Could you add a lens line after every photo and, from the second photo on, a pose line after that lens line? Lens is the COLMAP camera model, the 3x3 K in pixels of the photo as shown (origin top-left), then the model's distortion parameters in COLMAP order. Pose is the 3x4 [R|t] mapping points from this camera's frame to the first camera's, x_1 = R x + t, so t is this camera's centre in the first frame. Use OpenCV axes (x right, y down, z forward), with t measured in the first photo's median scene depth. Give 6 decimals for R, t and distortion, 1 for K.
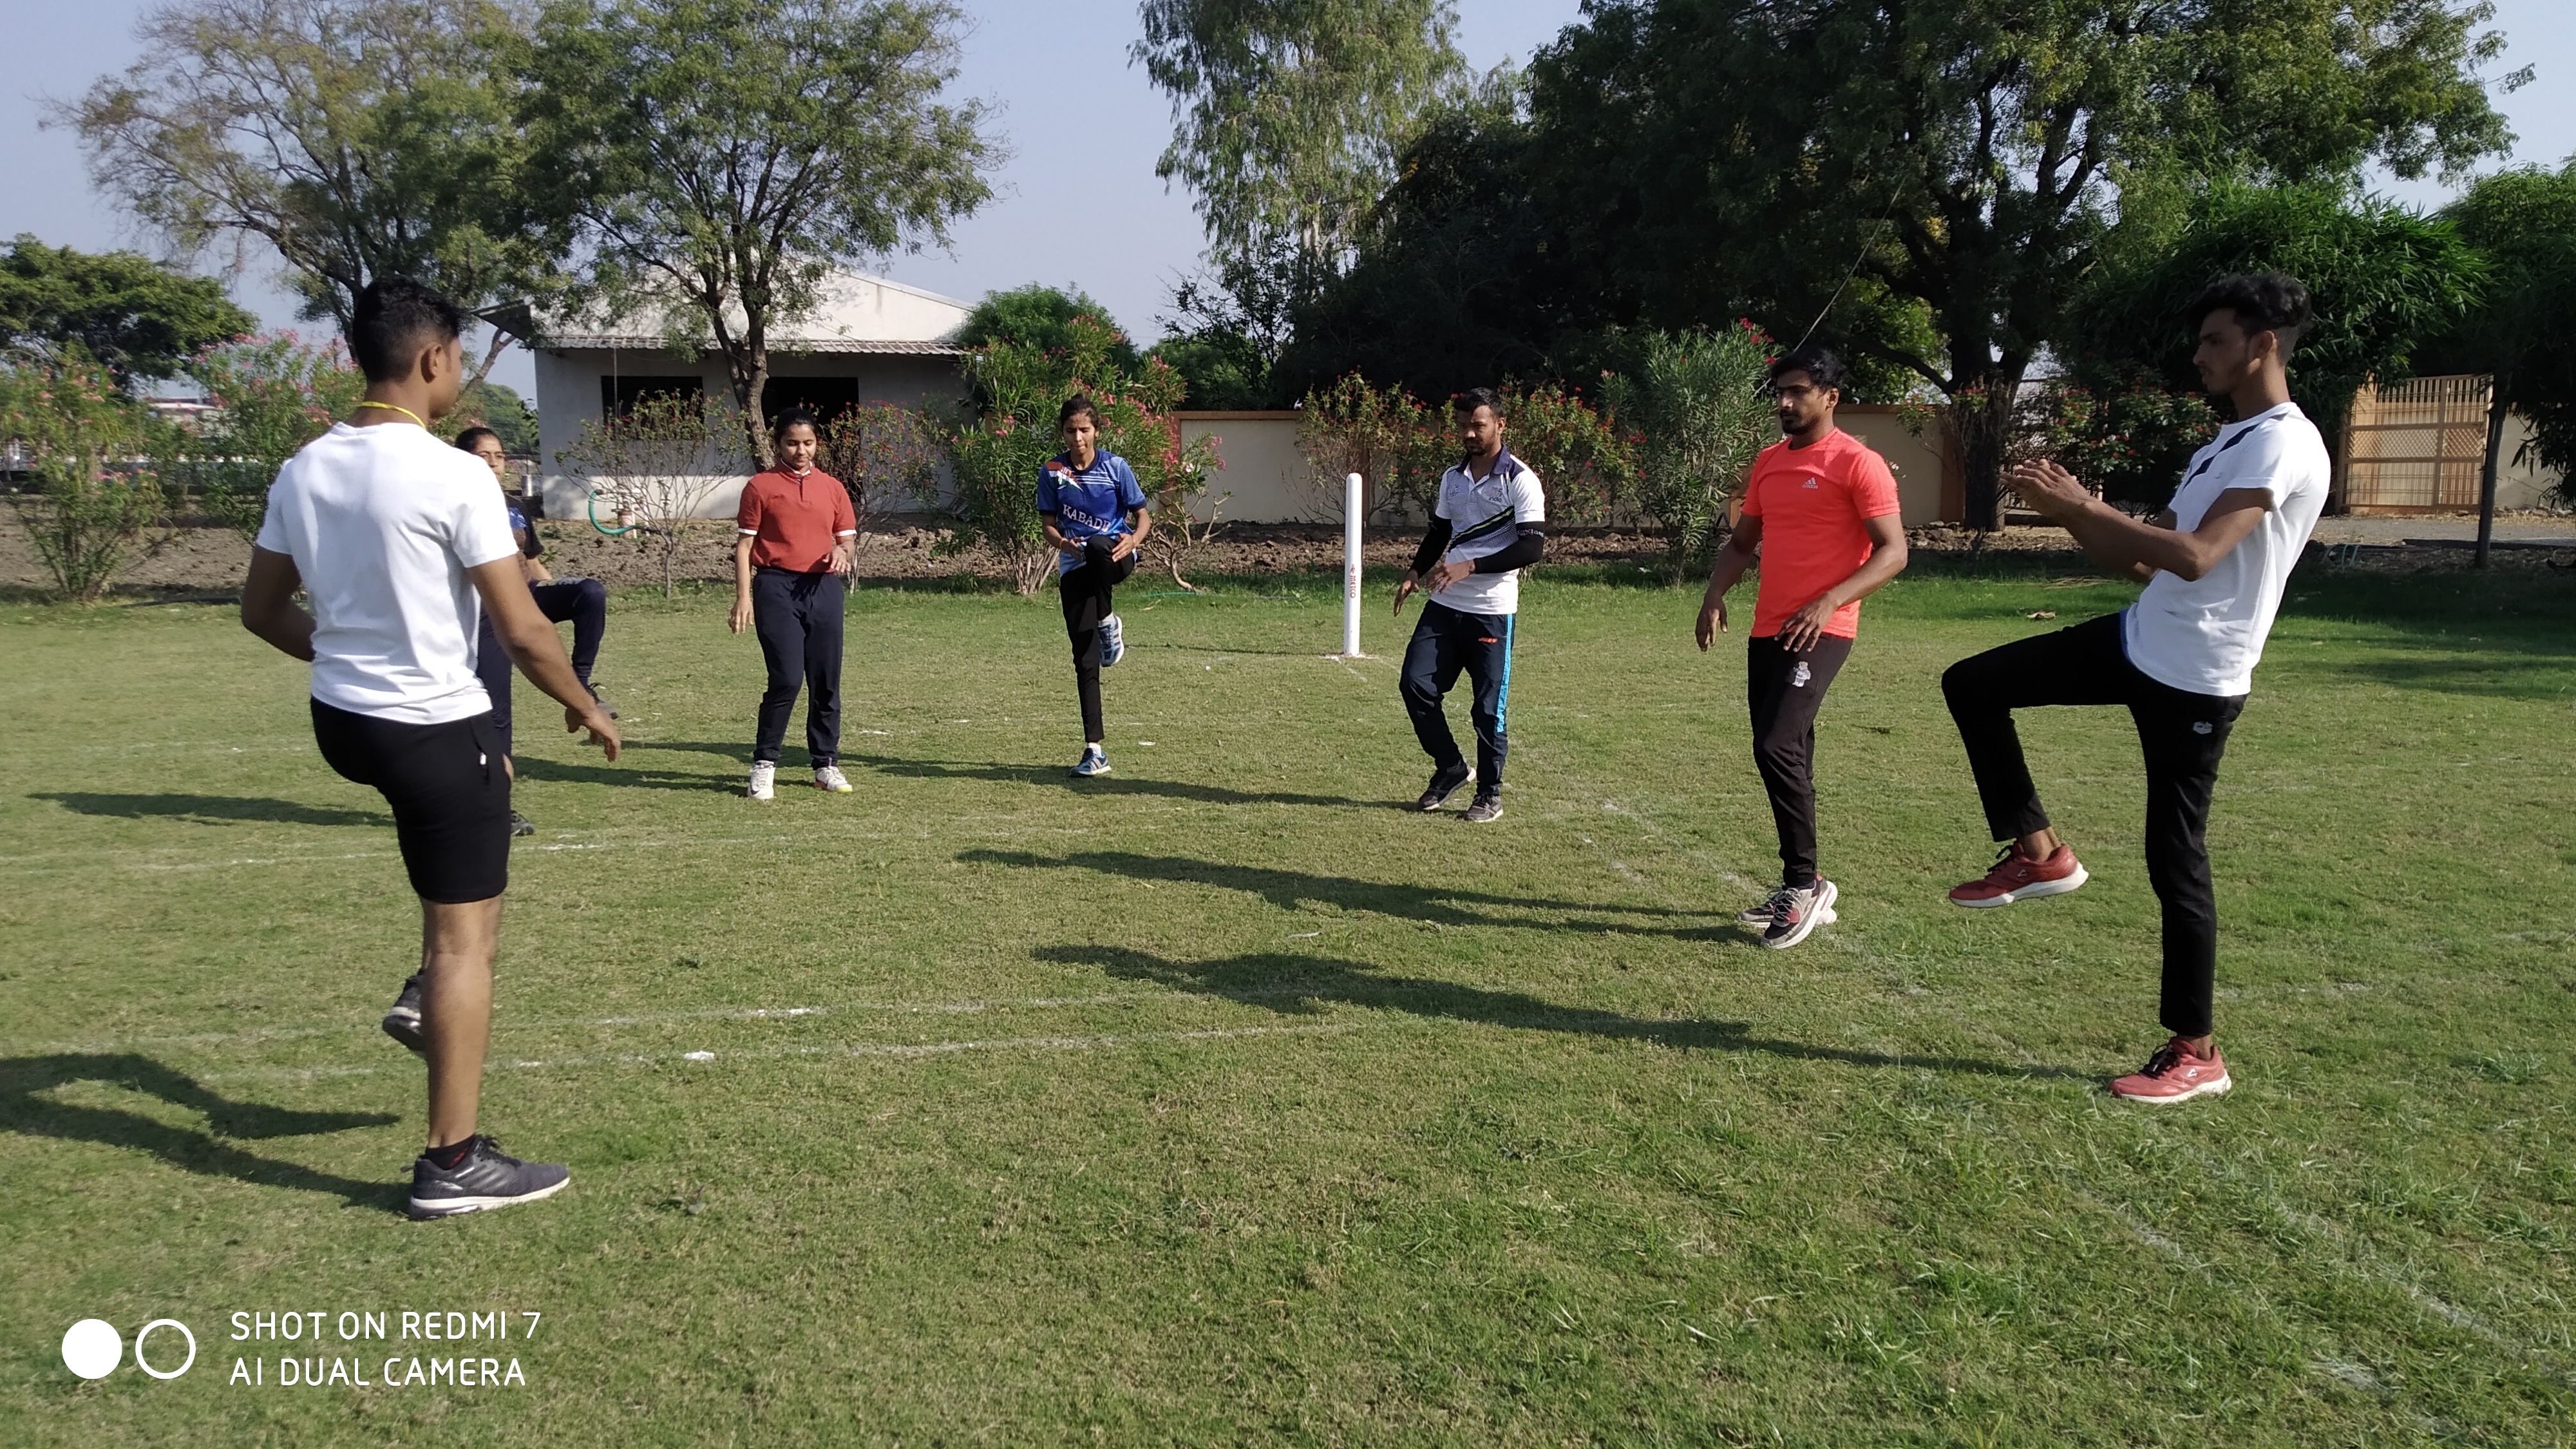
lens RADIAL K [[2027.1, 0, 1297.2], [0, 2027.1, 775.4], [0, 0, 1]] dist [0.047575, -0.087208]
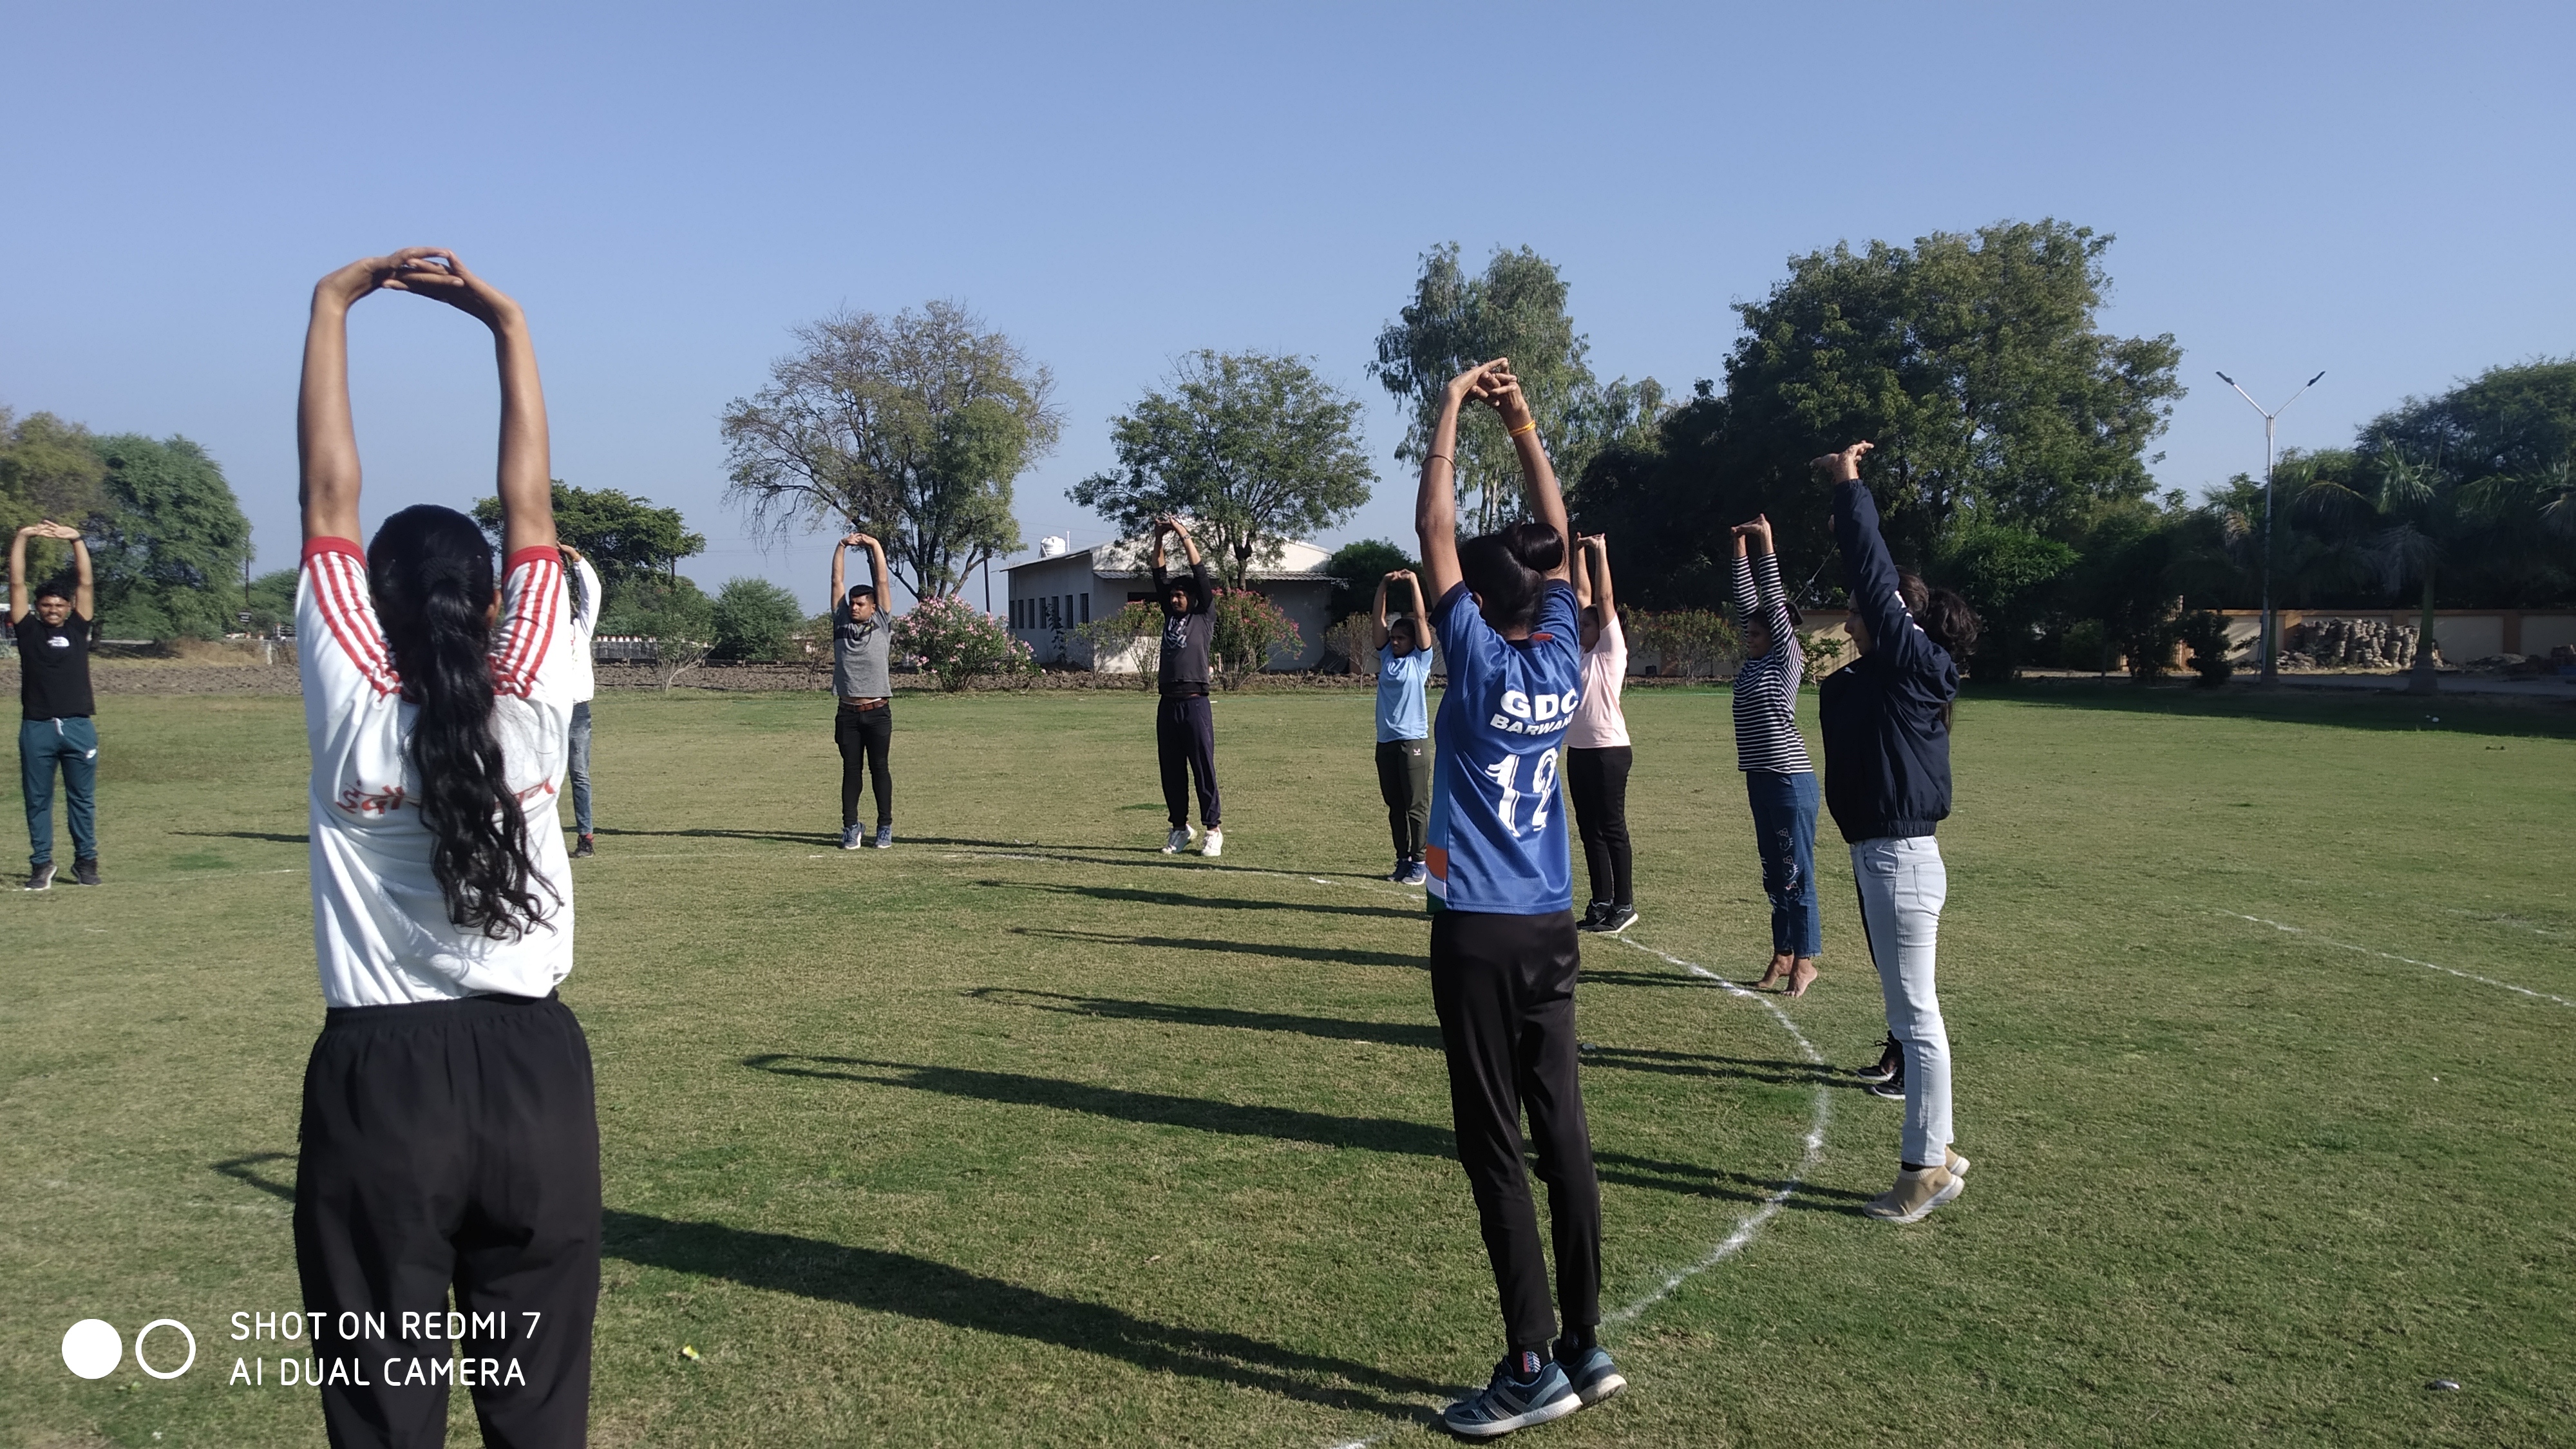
lens RADIAL K [[2027.1, 0, 1297.2], [0, 2027.1, 775.4], [0, 0, 1]] dist [0.047575, -0.087208]
pose [[0.999894, -0.002780, -0.014322, -0.117023], [0.001576, 0.996516, -0.083389, 0.071455], [0.014503, 0.083357, 0.996414, -0.485247]]
